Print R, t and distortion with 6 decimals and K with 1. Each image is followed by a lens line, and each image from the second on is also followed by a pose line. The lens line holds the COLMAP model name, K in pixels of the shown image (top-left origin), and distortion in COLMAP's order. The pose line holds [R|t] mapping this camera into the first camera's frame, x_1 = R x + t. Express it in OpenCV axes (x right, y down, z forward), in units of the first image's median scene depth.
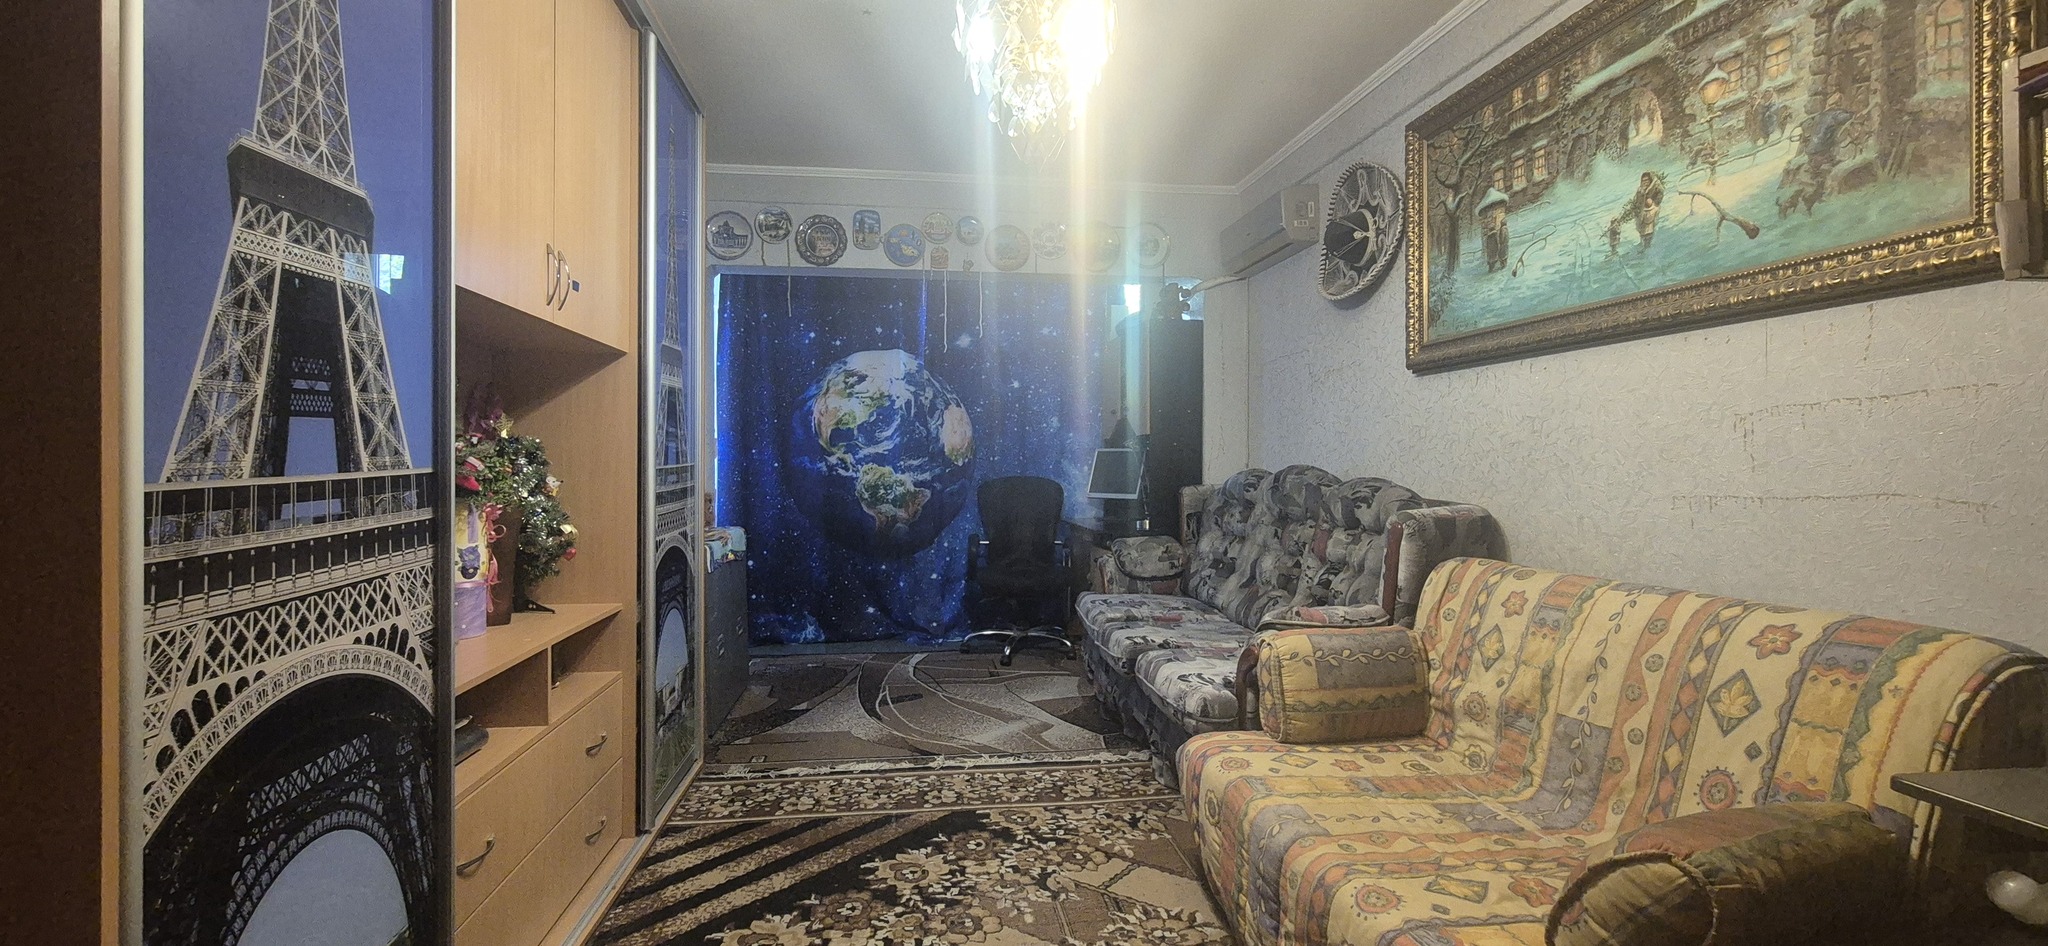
lens RADIAL K [[840.7, 0, 1026.3], [0, 840.7, 475.6], [0, 0, 1]] dist [-0.002198, 0.001331]
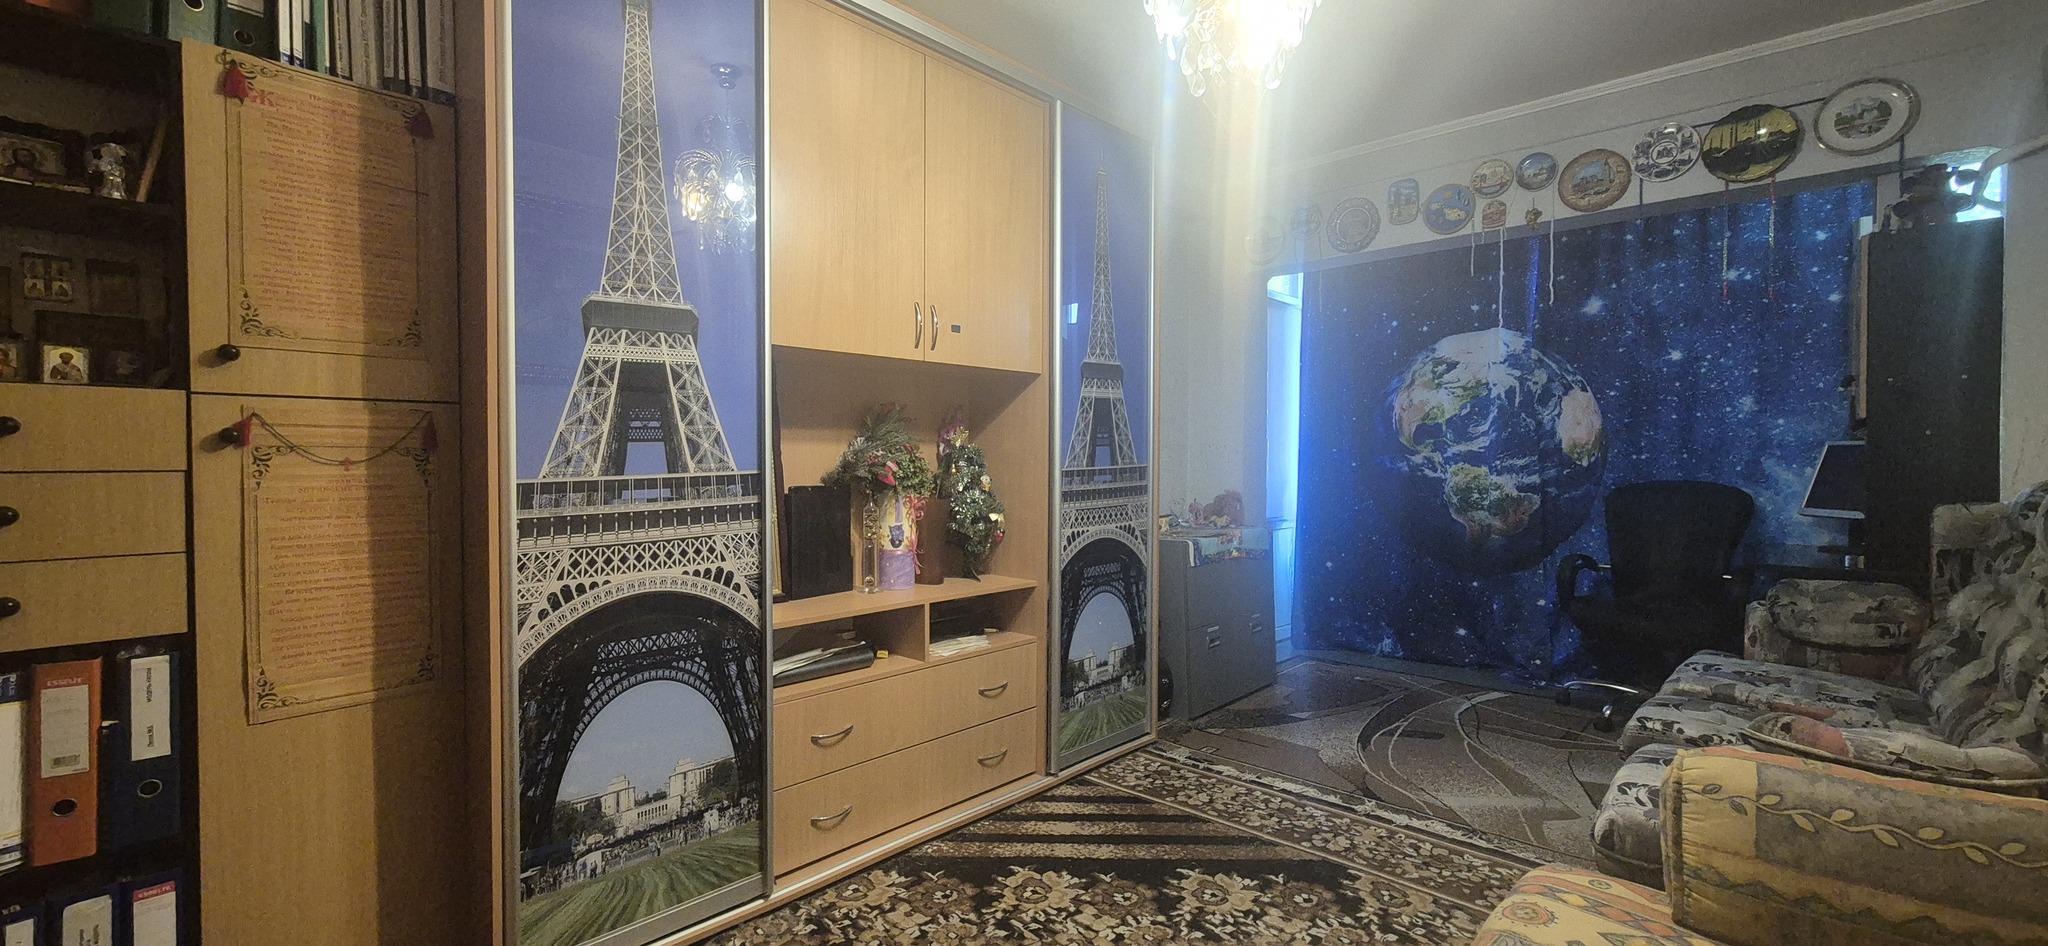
lens RADIAL K [[840.7, 0, 1020.3], [0, 840.7, 475.8], [0, 0, 1]] dist [-0.002198, 0.001331]
pose [[0.626126, 0.014068, -0.779595, 0.374610], [-0.010749, 0.999898, 0.009411, -0.008637], [0.779648, 0.002487, 0.626213, 0.185349]]
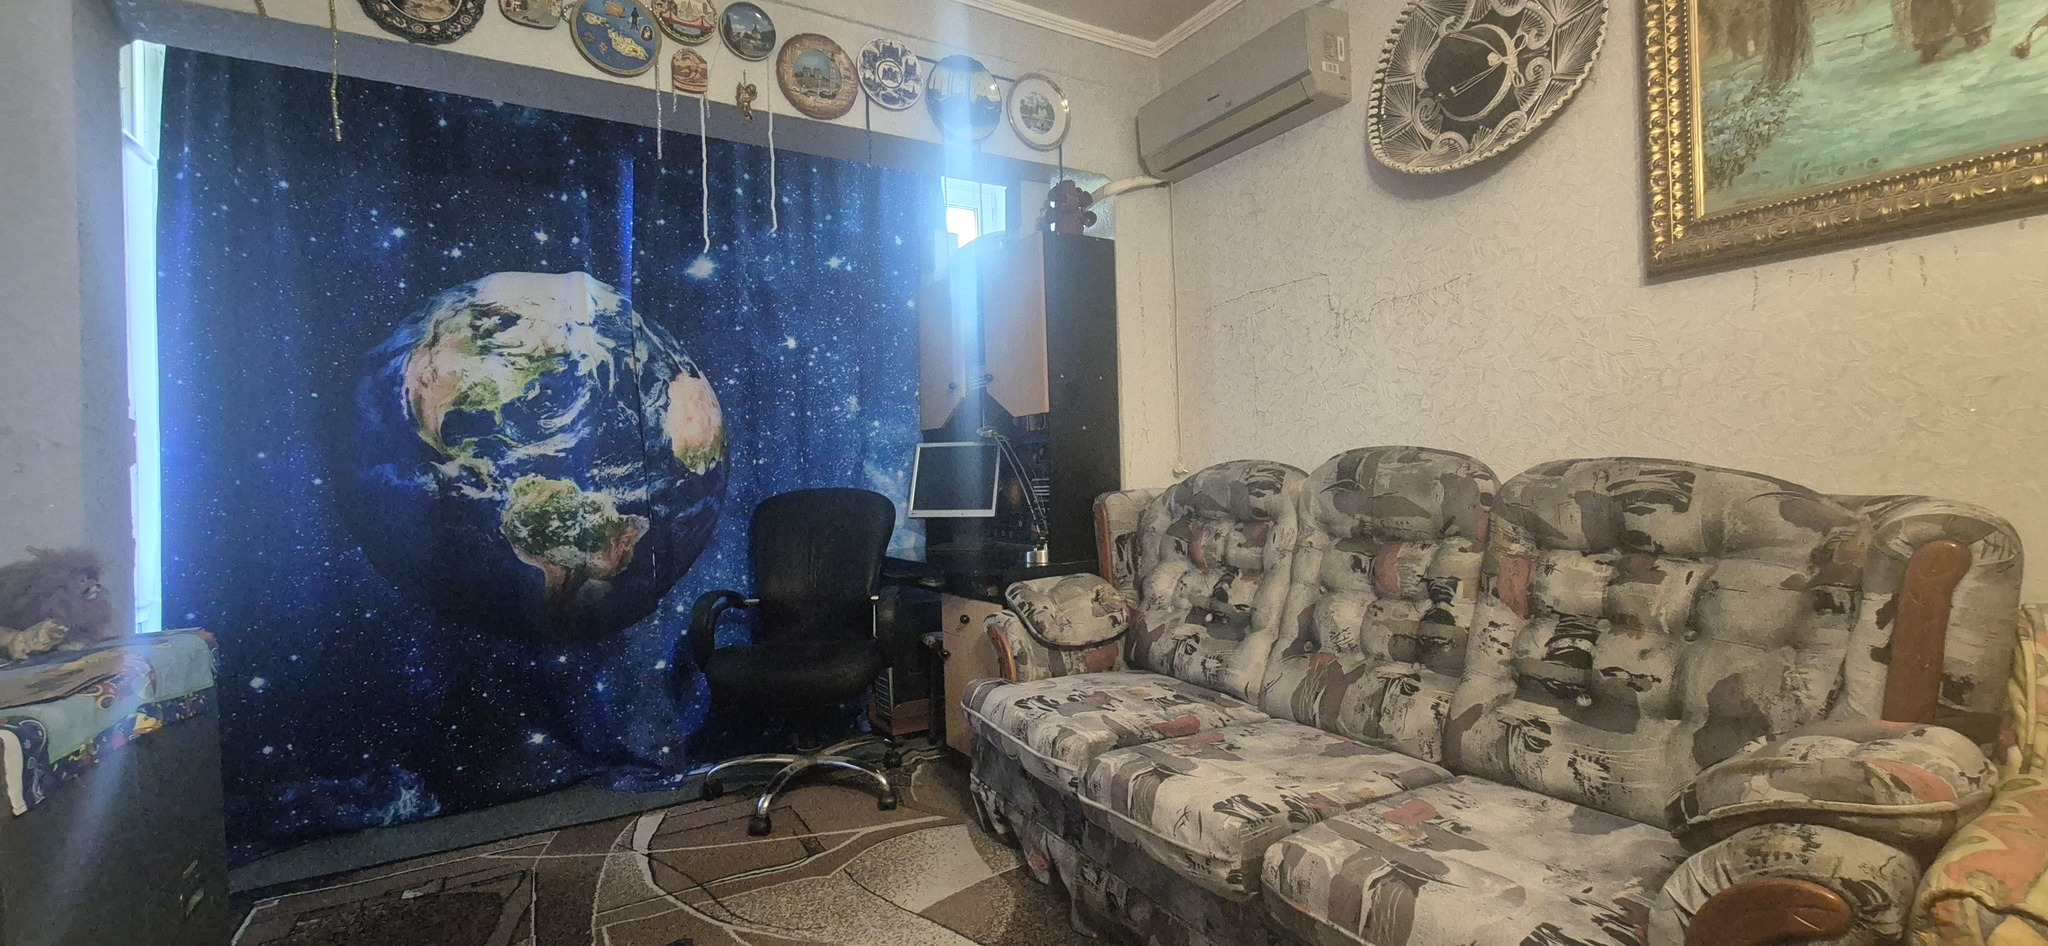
lens RADIAL K [[840.7, 0, 1021.2], [0, 840.7, 474.5], [0, 0, 1]] dist [-0.002198, 0.001331]
pose [[0.924567, -0.027326, 0.380038, -0.176188], [0.035089, 0.999293, -0.013513, 0.007787], [-0.379400, 0.025829, 0.924872, 0.665082]]
